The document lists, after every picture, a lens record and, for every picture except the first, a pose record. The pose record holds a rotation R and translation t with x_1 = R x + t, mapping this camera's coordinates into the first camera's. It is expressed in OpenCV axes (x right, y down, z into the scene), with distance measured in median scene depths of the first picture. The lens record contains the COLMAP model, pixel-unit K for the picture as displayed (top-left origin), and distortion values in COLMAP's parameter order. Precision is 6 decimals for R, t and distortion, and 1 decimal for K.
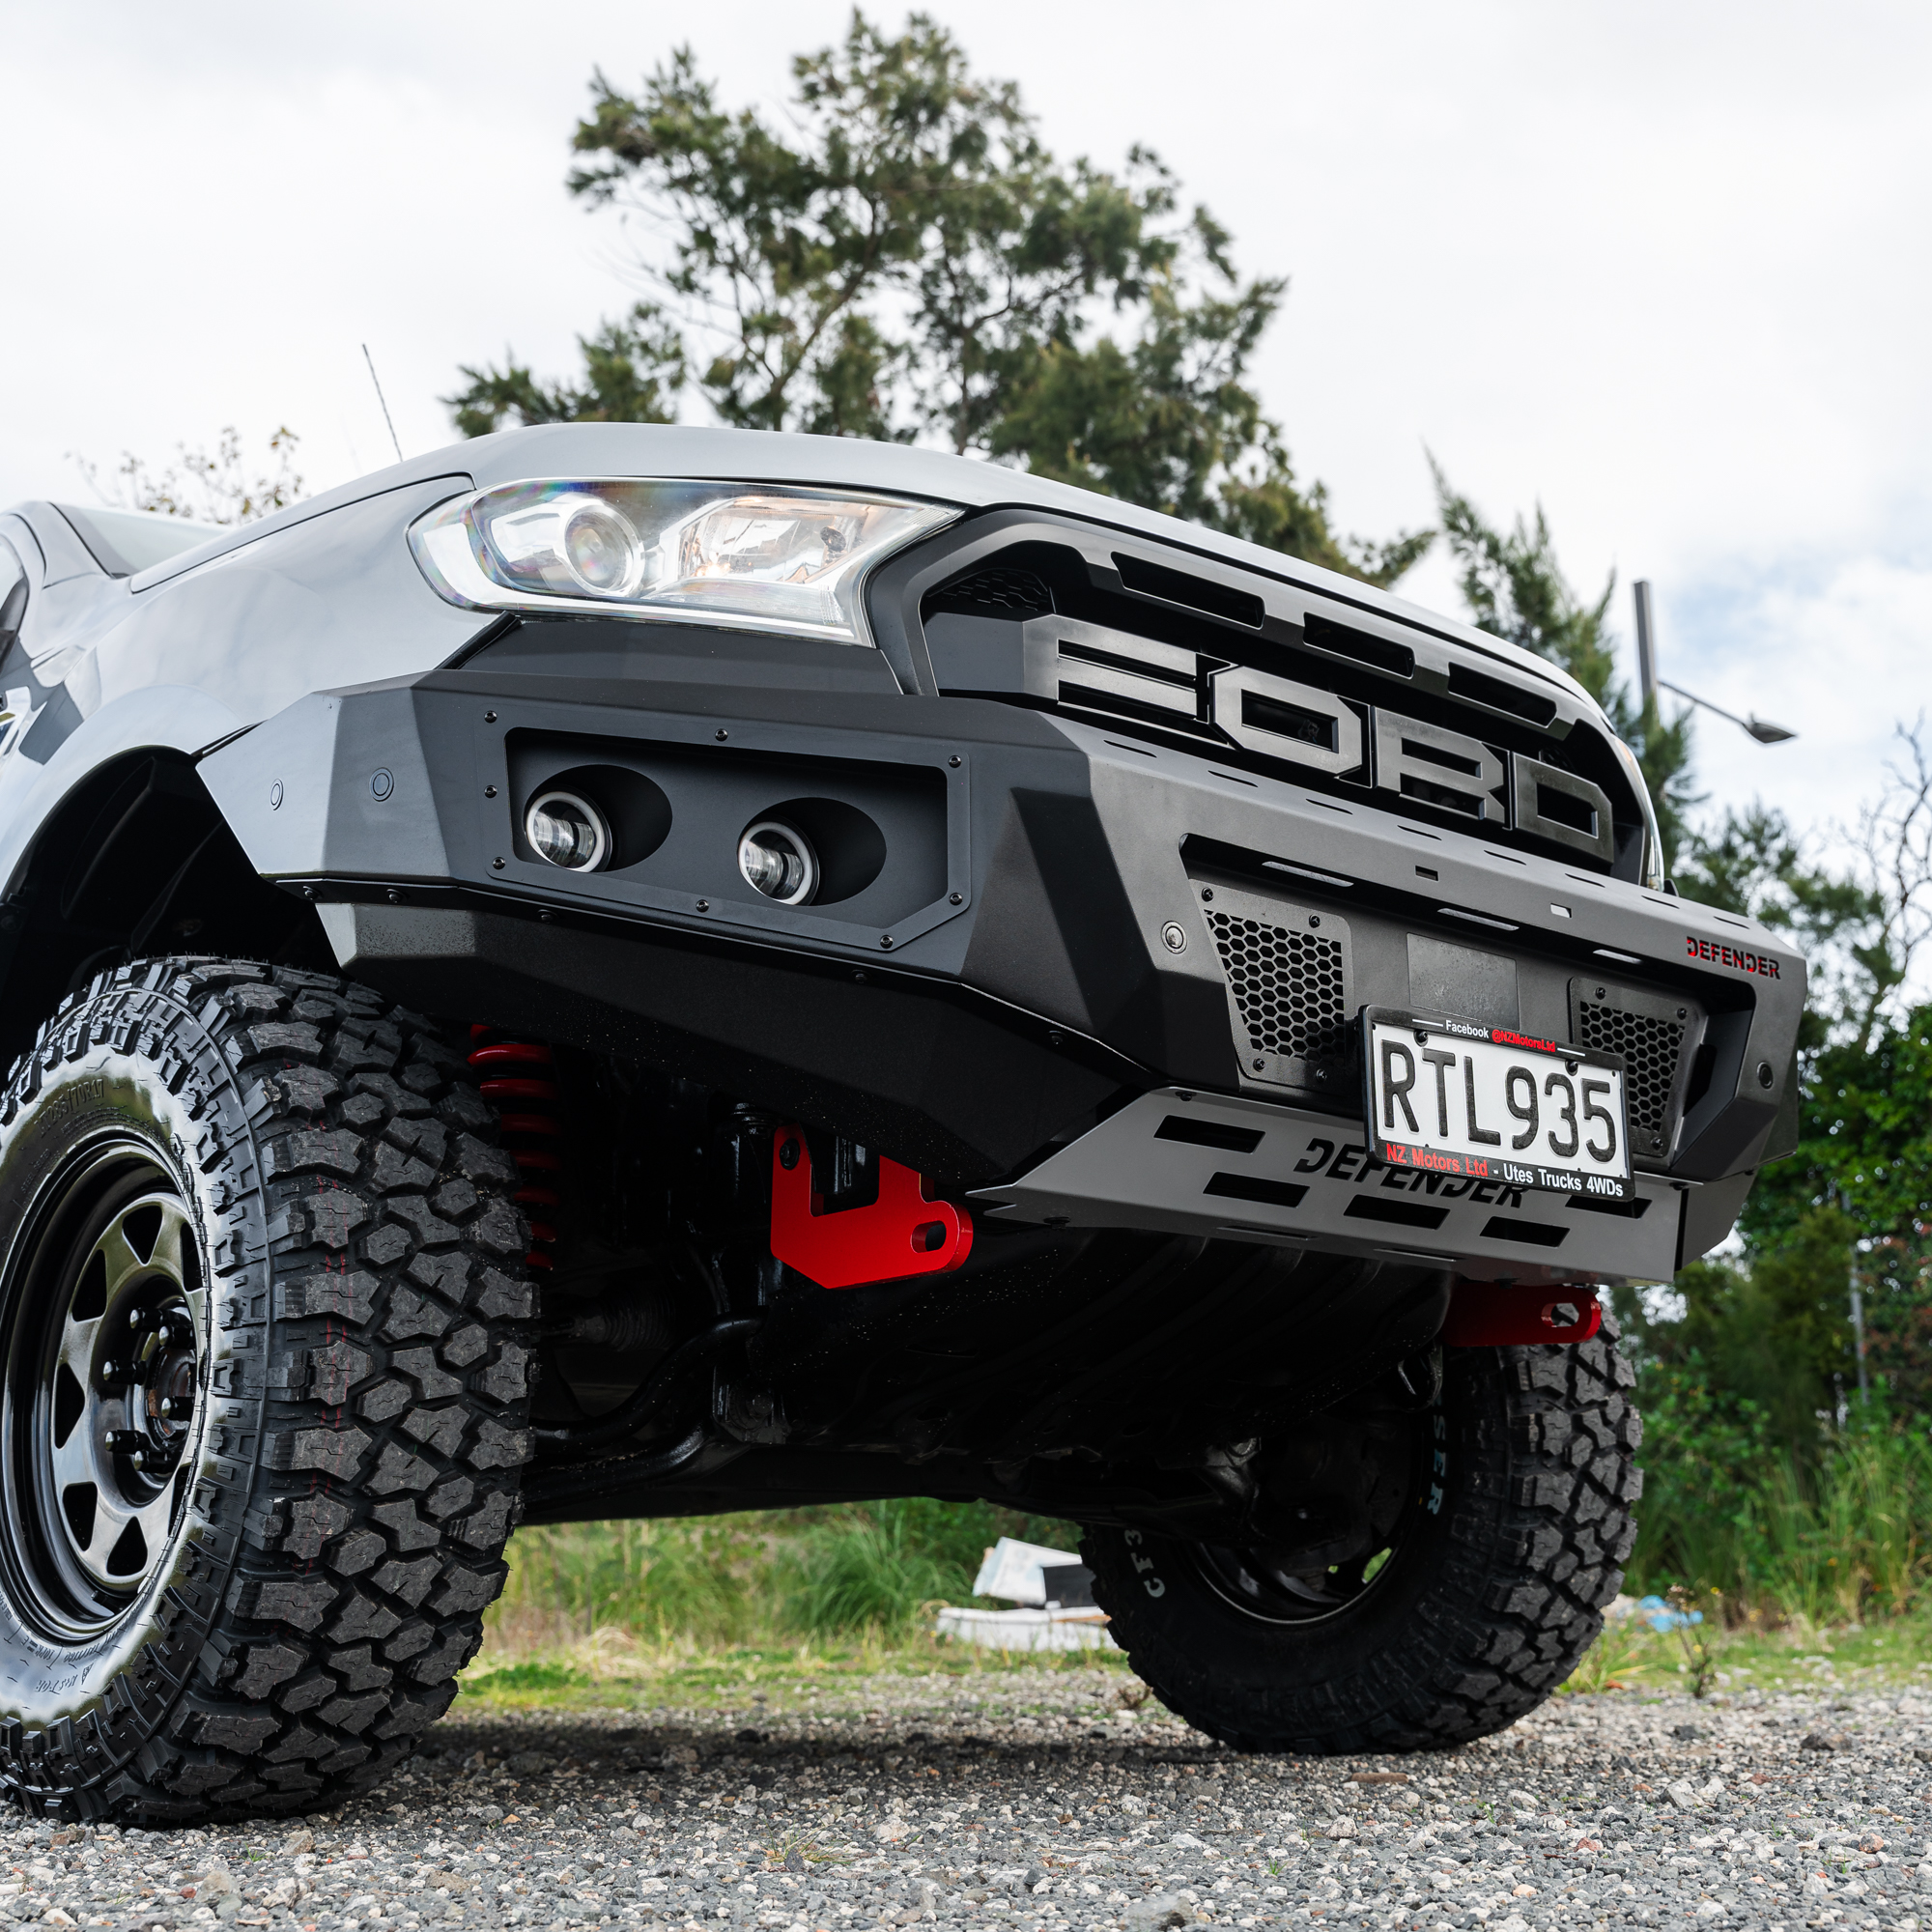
lens RADIAL K [[2639.5, 0, 1006.1], [0, 2639.5, 1075.7], [0, 0, 1]] dist [-0.019611, -0.006387]
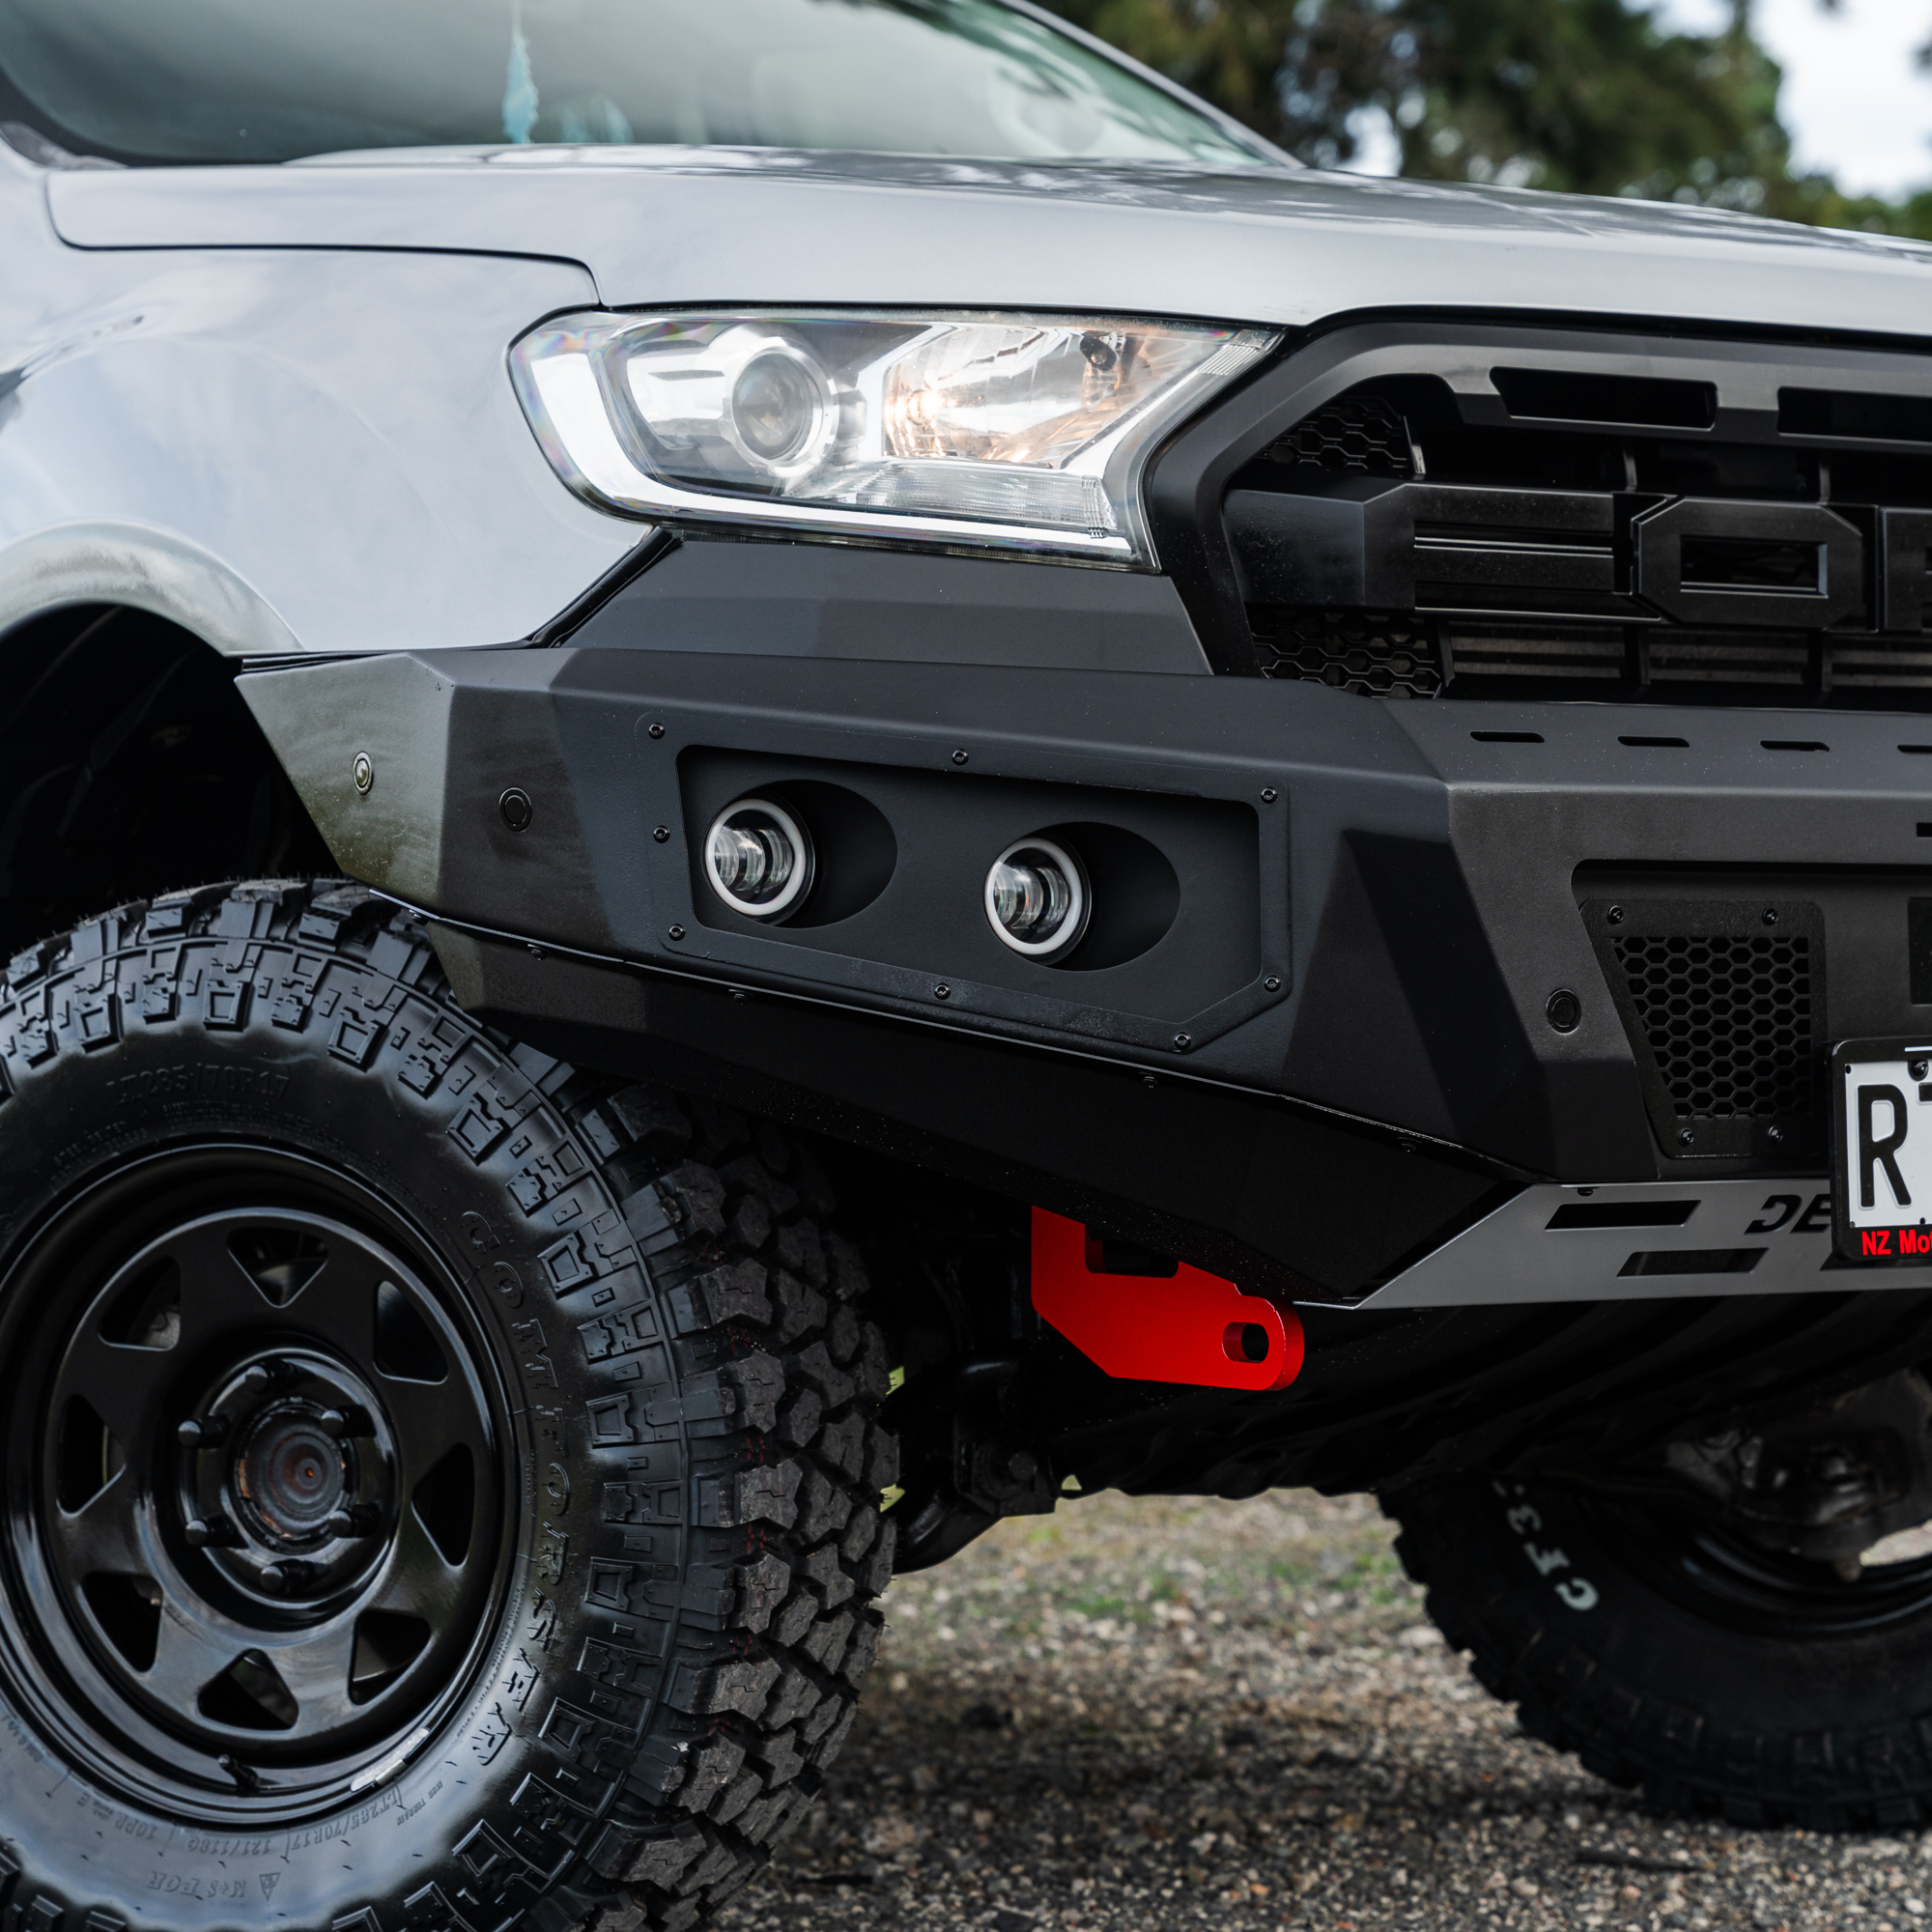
lens RADIAL K [[5794.5, 0, 967.6], [0, 5794.5, 933.3], [0, 0, 1]] dist [0.113245, 1.609213]
pose [[0.996661, -0.007500, -0.081300, 0.026068], [0.023278, 0.980545, 0.194910, -0.366356], [0.078256, -0.196152, 0.977446, -0.578766]]
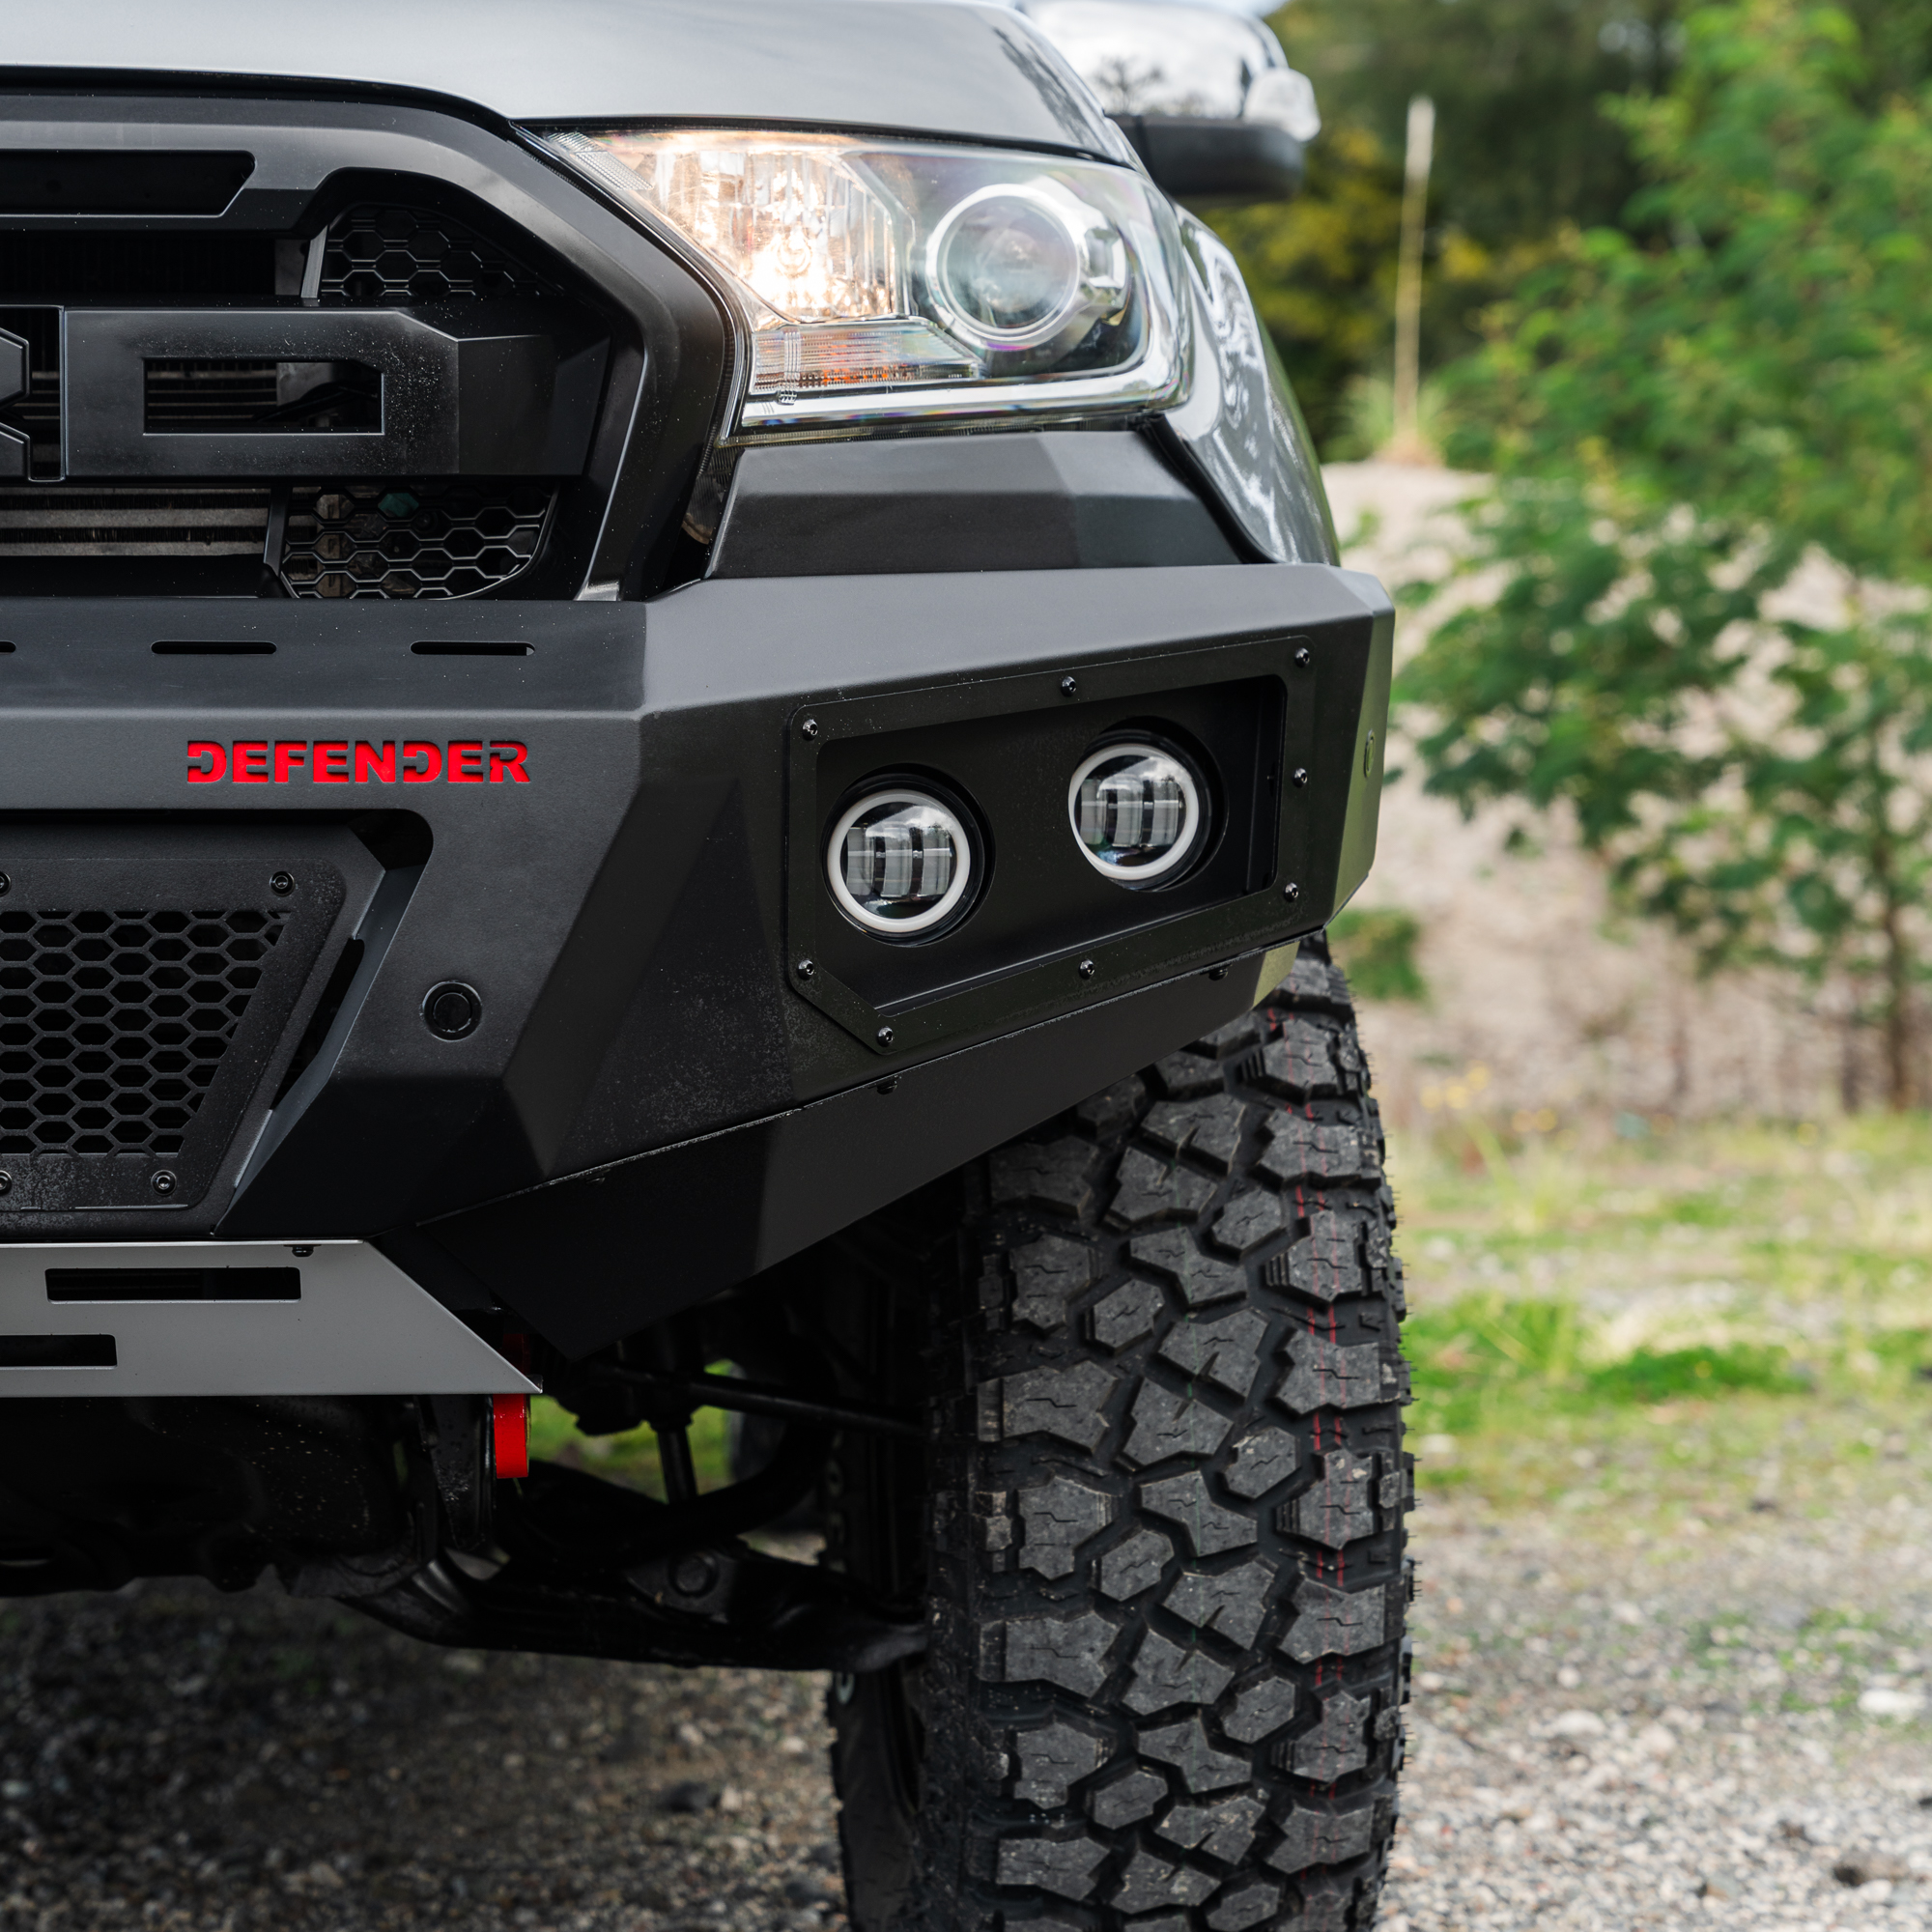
lens RADIAL K [[5060.7, 0, 966.0], [0, 5060.7, 966.0], [0, 0, 1]] dist [0.055244, 0.165246]
pose [[0.819221, -0.001826, -0.573475, 0.979104], [0.125026, 0.976509, 0.175494, -0.170355], [0.559684, -0.215468, 0.800205, 0.392928]]
